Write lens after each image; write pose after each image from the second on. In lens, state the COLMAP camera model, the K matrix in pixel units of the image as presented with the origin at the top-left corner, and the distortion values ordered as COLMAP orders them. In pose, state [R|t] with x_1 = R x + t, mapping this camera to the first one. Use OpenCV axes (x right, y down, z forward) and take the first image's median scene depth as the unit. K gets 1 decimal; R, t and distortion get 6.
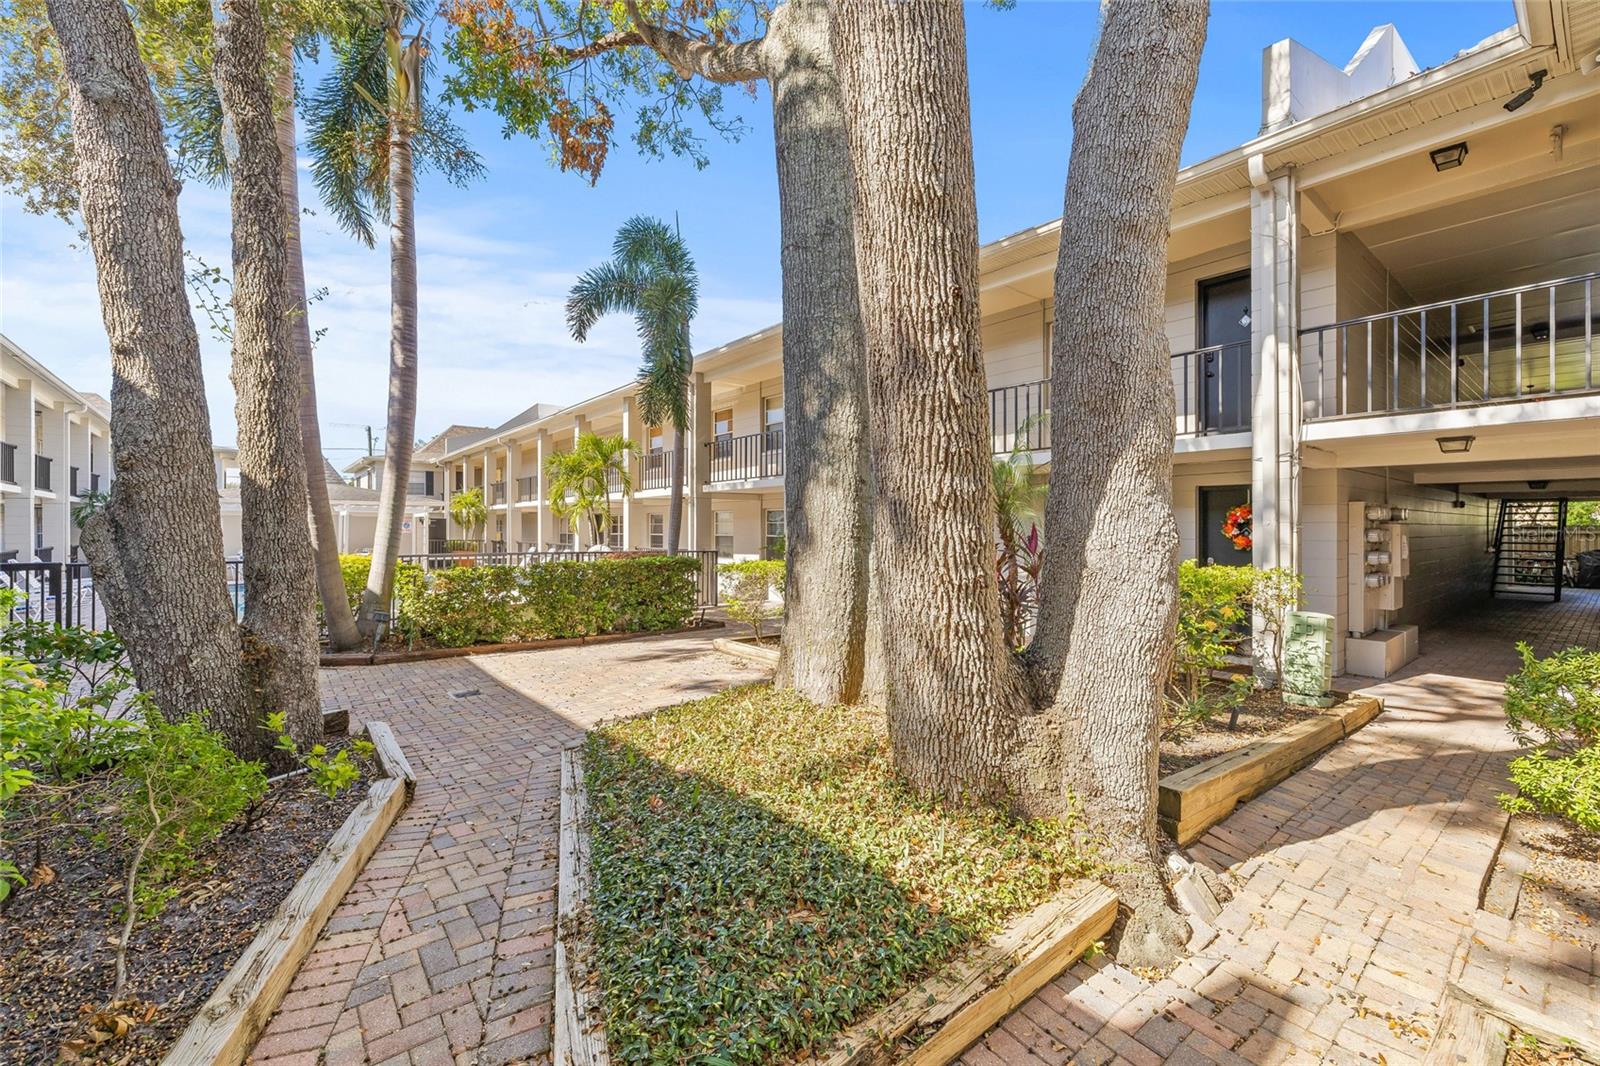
lens RADIAL K [[678.2, 0, 802.9], [0, 678.2, 533.1], [0, 0, 1]] dist [0.000335, 0.001112]
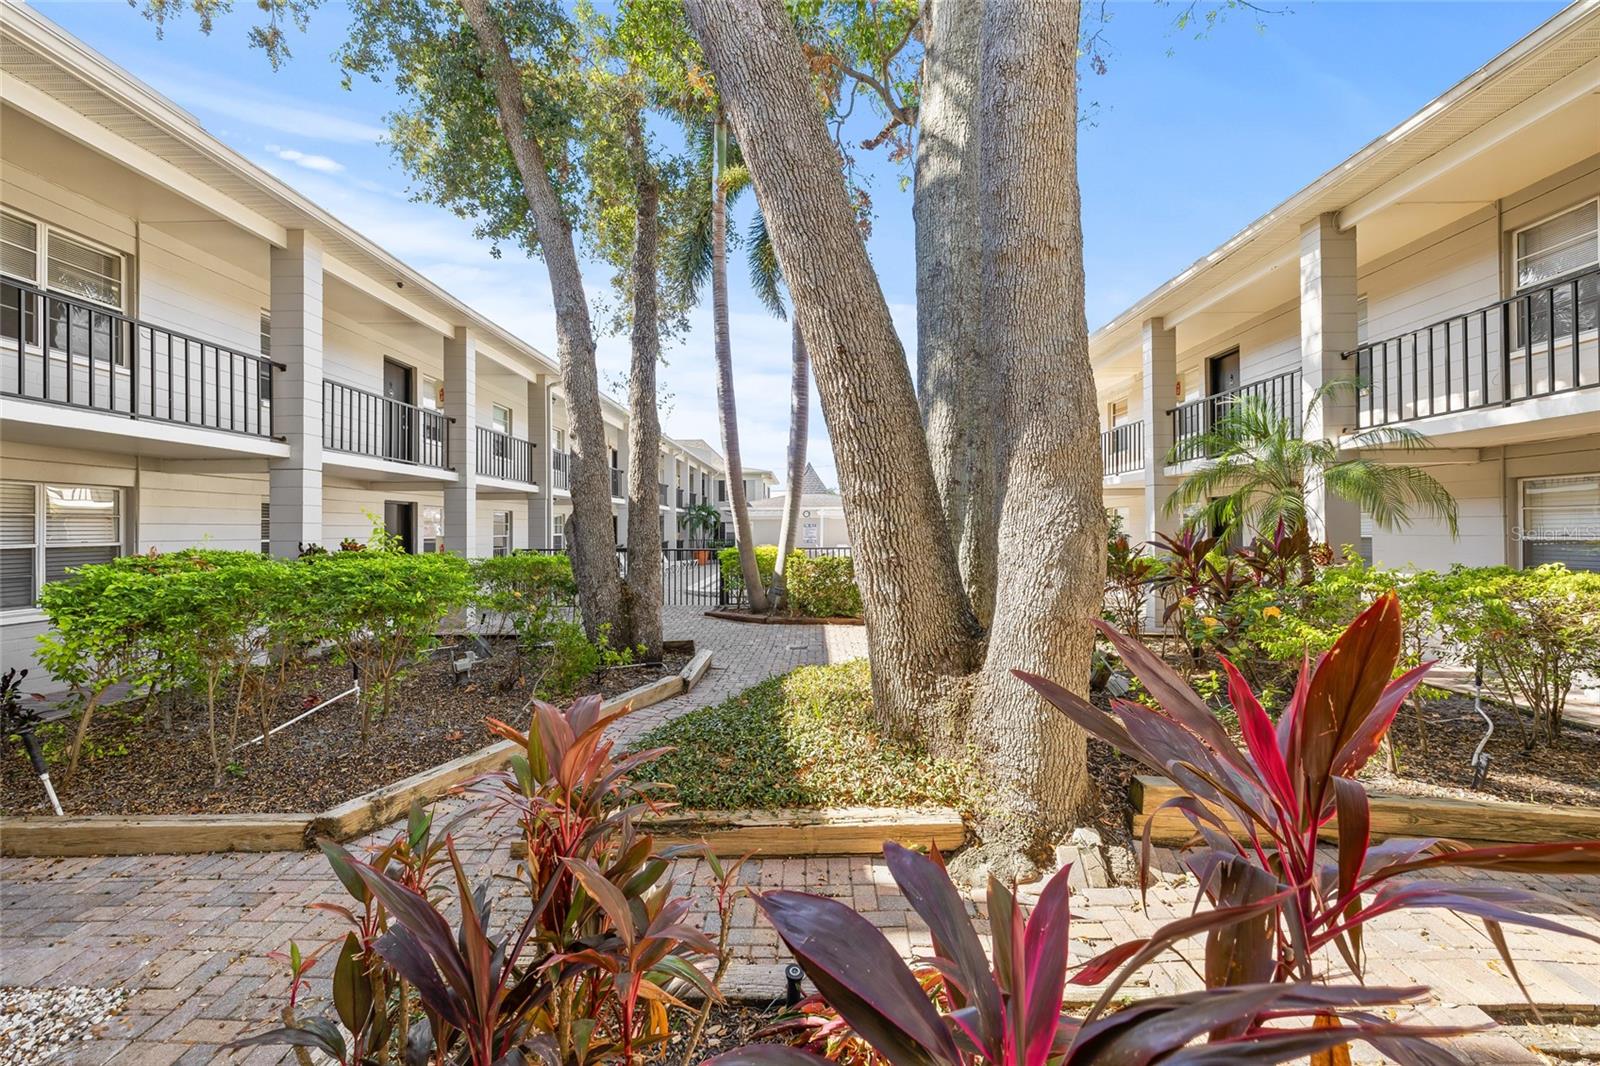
lens RADIAL K [[678.2, 0, 784.9], [0, 678.2, 530.9], [0, 0, 1]] dist [0.000335, 0.001112]
pose [[0.753855, -0.001893, -0.657038, 0.893752], [-0.000385, 0.999994, -0.003323, 0.016510], [0.657040, 0.002758, 0.753850, -0.098751]]
